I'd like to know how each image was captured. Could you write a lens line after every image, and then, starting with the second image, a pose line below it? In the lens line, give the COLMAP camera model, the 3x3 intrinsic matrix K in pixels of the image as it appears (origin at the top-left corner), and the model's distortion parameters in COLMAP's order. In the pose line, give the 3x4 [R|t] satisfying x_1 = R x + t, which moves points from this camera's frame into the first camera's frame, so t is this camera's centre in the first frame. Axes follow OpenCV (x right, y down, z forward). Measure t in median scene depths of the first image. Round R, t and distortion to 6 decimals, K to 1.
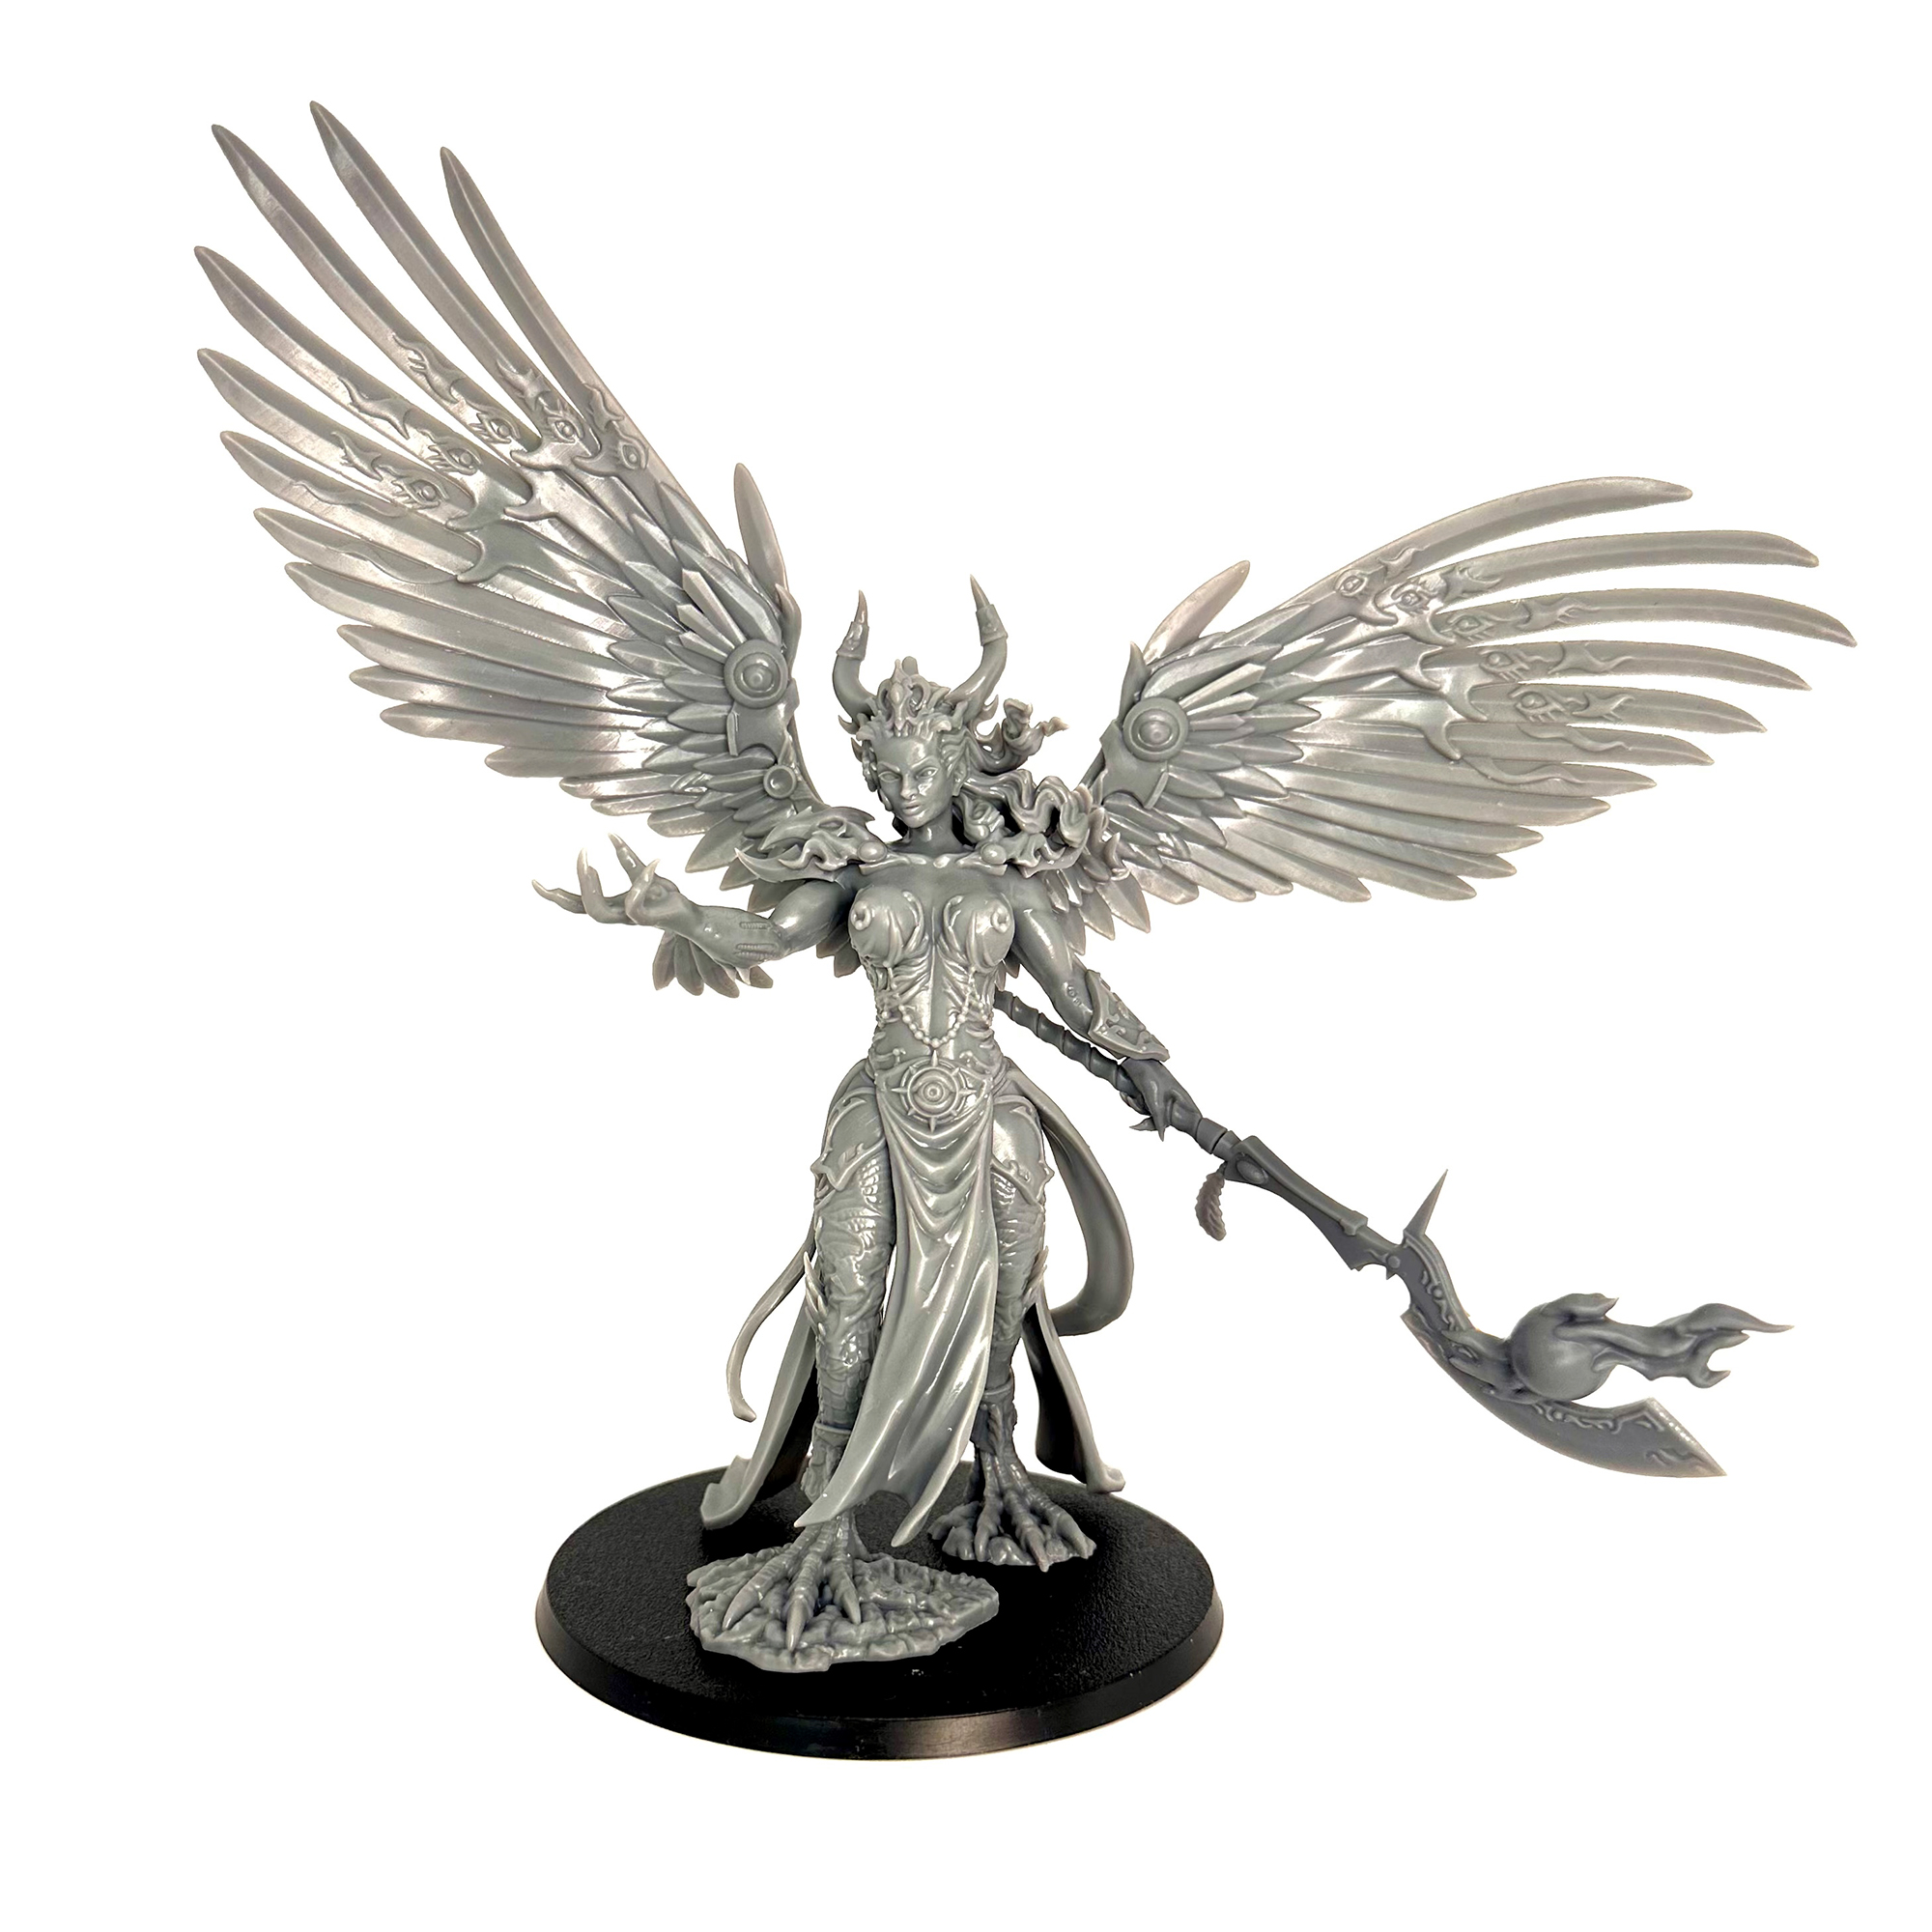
lens RADIAL K [[2037.5, 0, 917.9], [0, 2037.5, 1050.2], [0, 0, 1]] dist [0.037303, -0.016814]
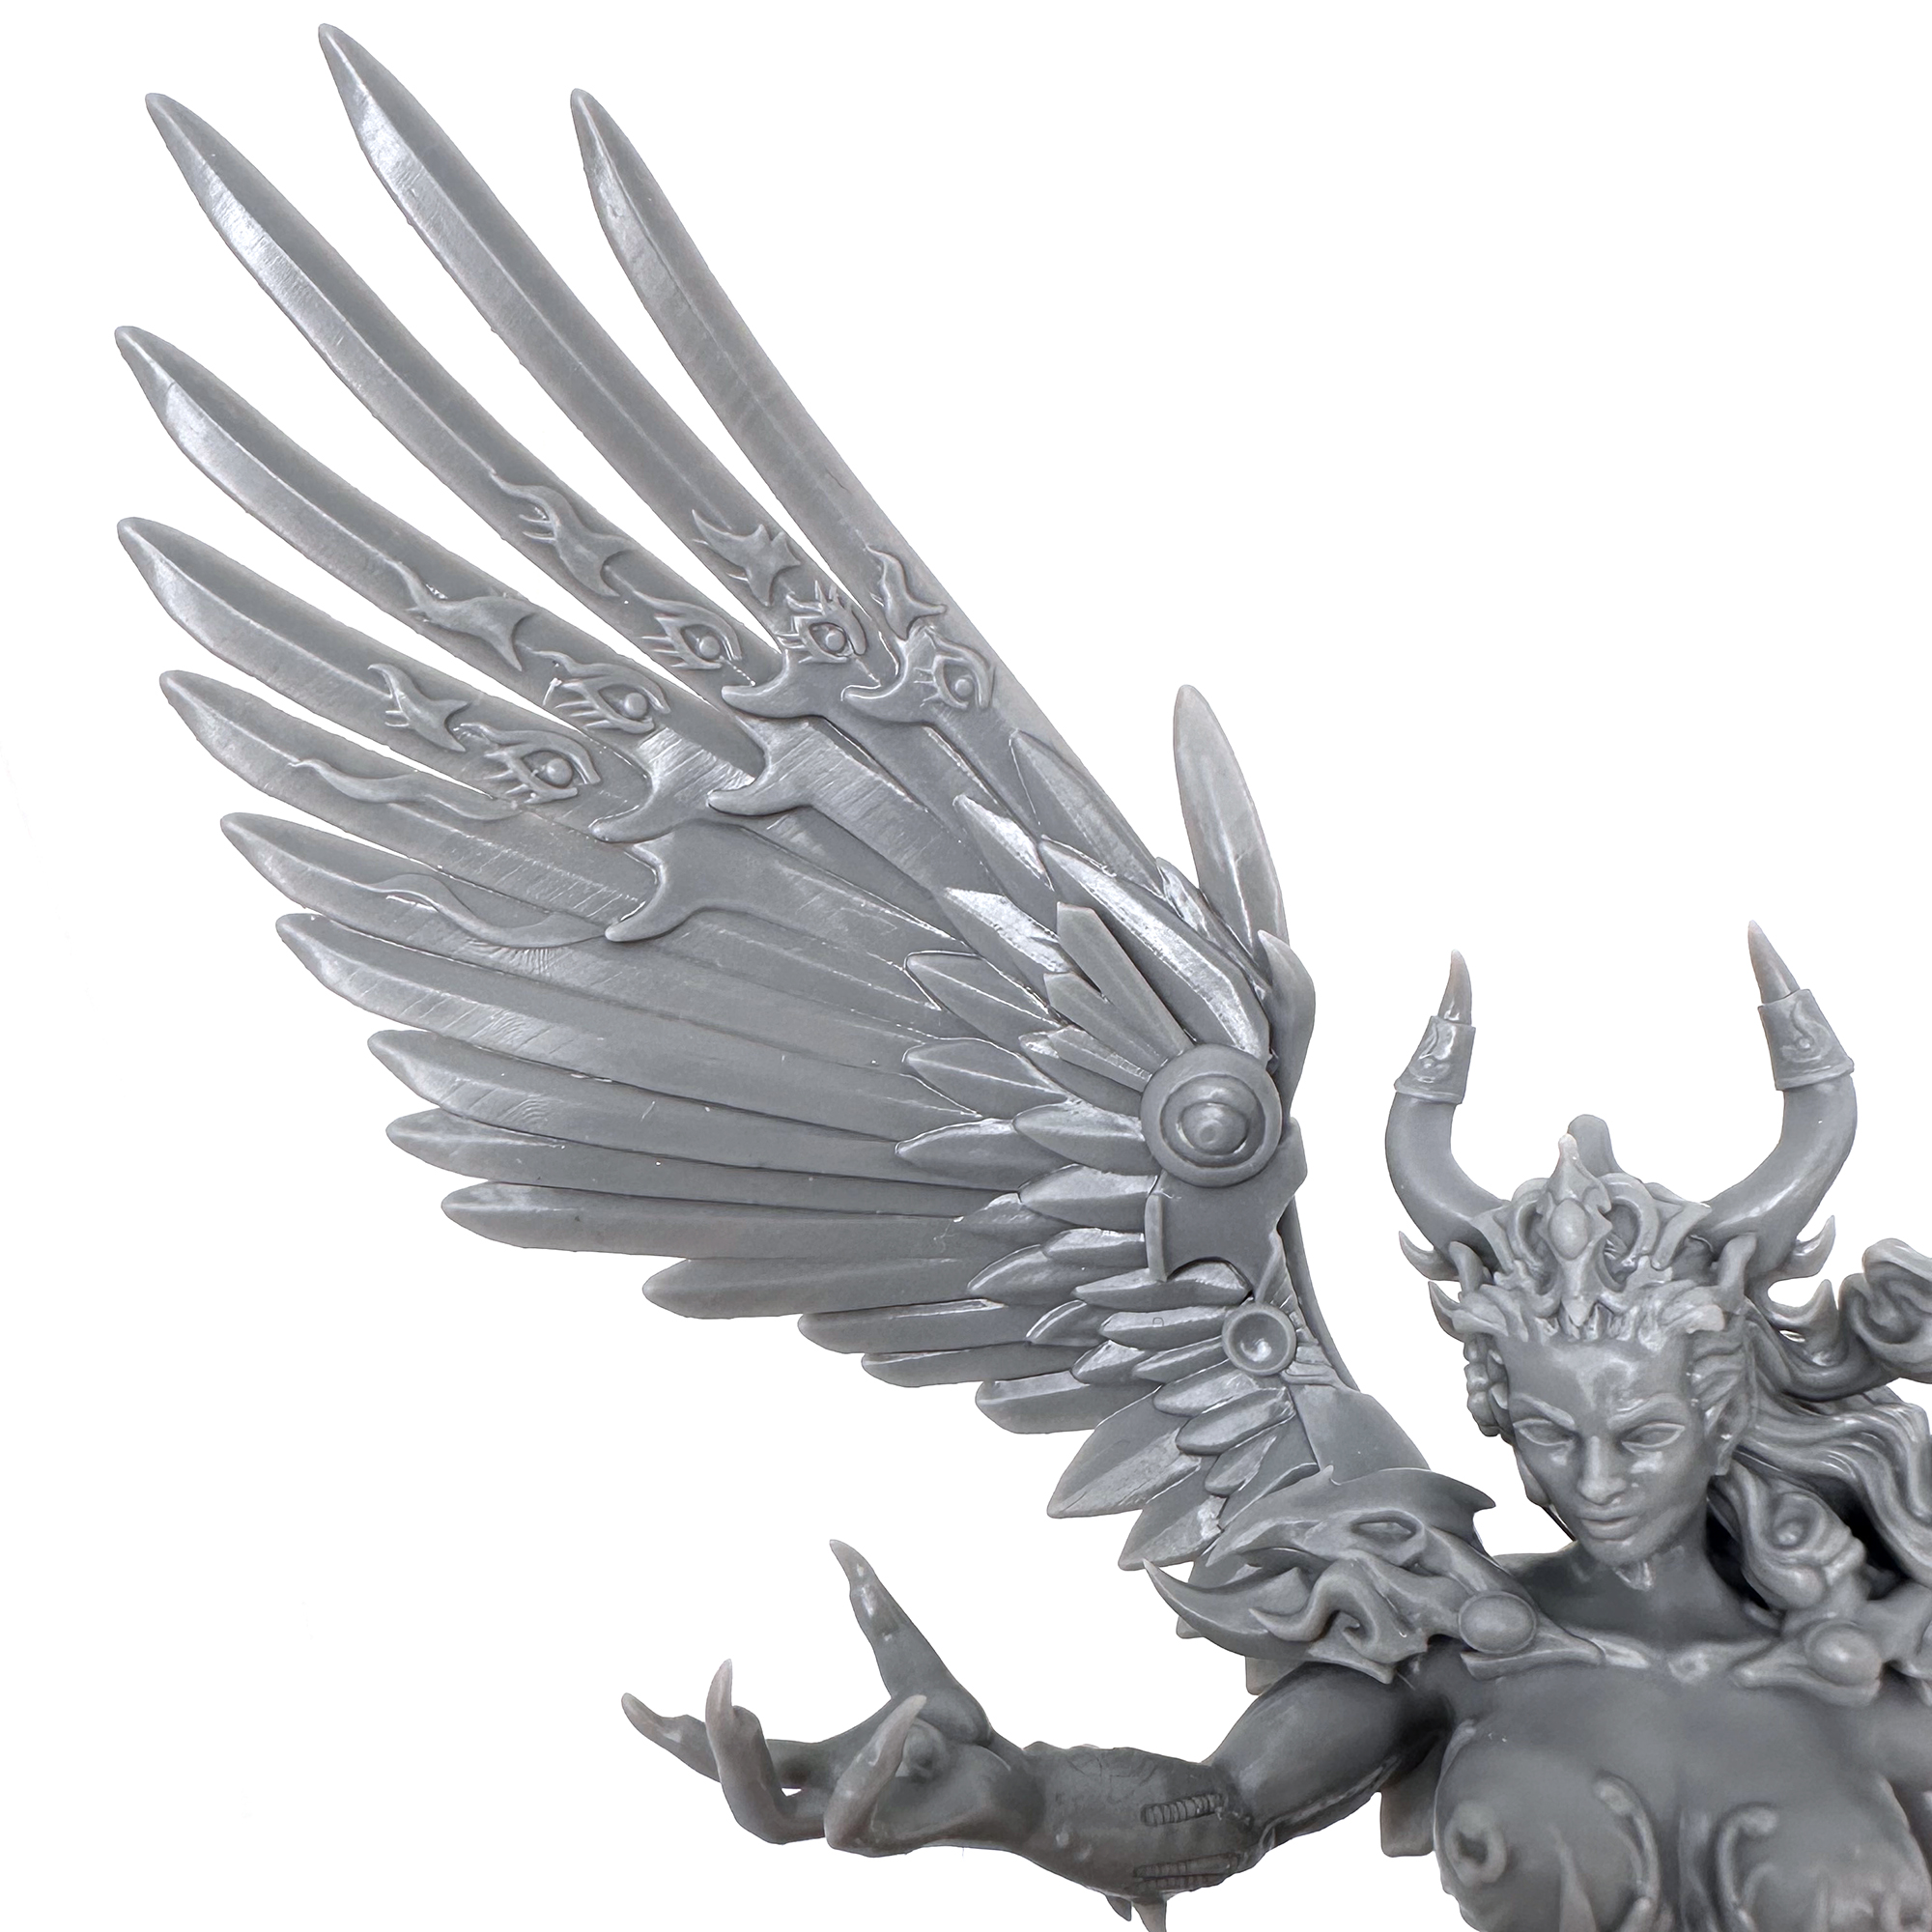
lens RADIAL K [[1796.2, 0, 849.2], [0, 1796.2, 974.6], [0, 0, 1]] dist [0.006182, -0.002287]
pose [[0.954978, -0.001875, -0.296672, -0.037936], [-0.043417, 0.988331, -0.146004, -0.160929], [0.293483, 0.152312, 0.943752, 0.610065]]
